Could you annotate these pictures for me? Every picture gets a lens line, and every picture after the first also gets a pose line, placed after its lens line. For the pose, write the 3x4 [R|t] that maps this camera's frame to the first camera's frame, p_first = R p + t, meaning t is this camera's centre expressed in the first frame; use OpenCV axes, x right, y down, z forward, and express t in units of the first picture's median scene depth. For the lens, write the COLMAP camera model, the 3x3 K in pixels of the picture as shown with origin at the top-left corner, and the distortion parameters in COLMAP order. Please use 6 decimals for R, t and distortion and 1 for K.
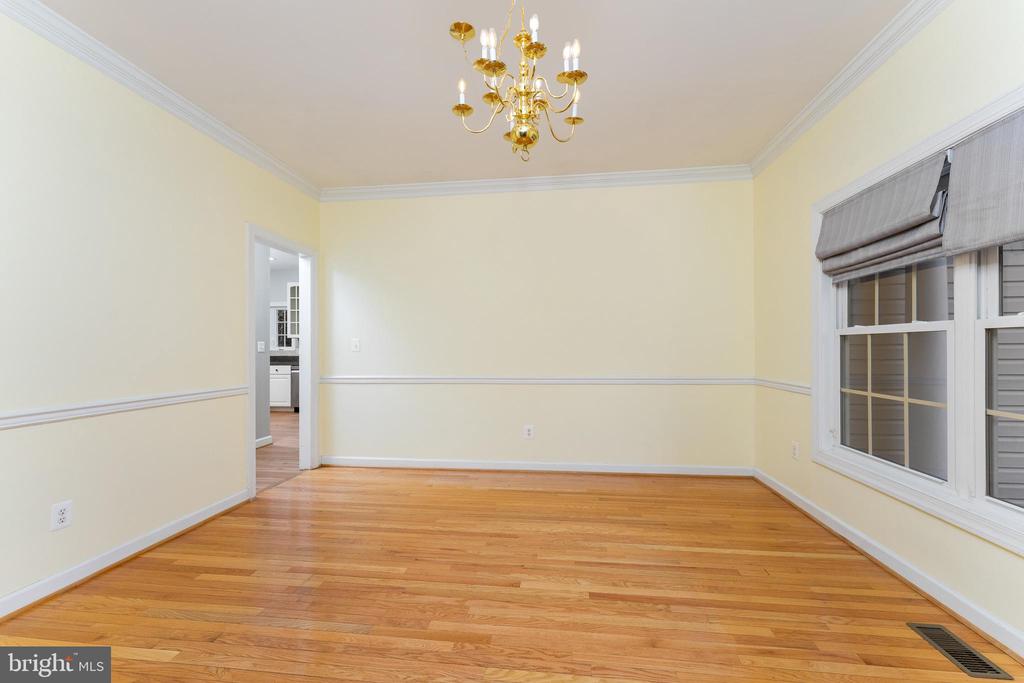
lens RADIAL K [[413.6, 0, 512.9], [0, 413.6, 343.5], [0, 0, 1]] dist [0.003041, -0.000303]
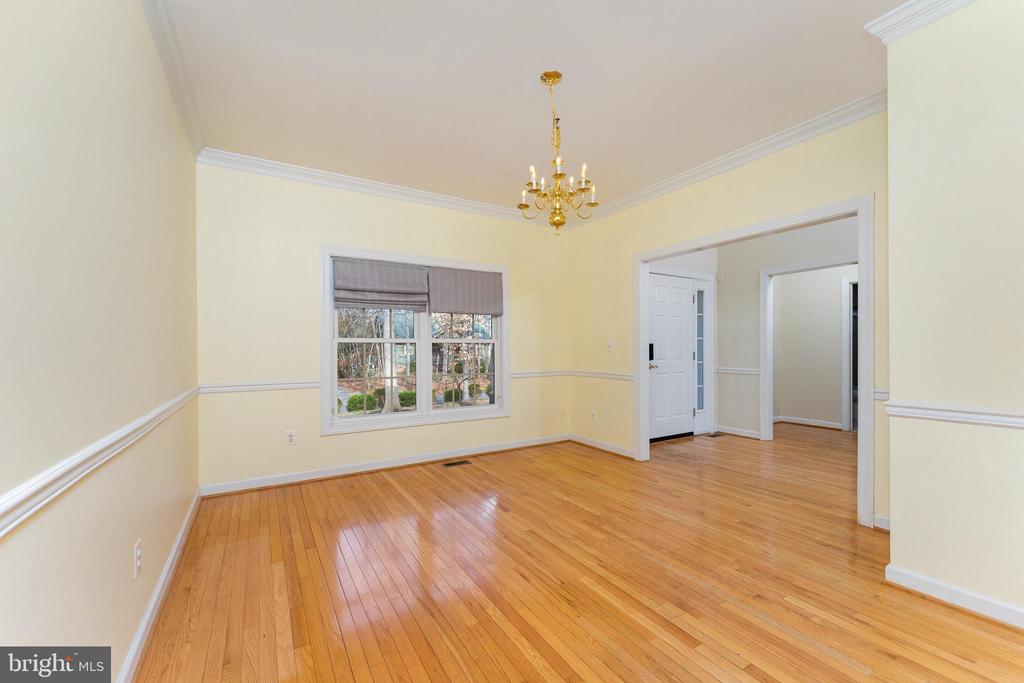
lens RADIAL K [[413.6, 0, 514.7], [0, 413.6, 347.4], [0, 0, 1]] dist [0.003041, -0.000303]
pose [[-0.608244, 0.008665, 0.793703, -1.017390], [0.004184, 0.999962, -0.007711, 0.011799], [-0.793739, -0.001369, -0.608257, 1.856692]]
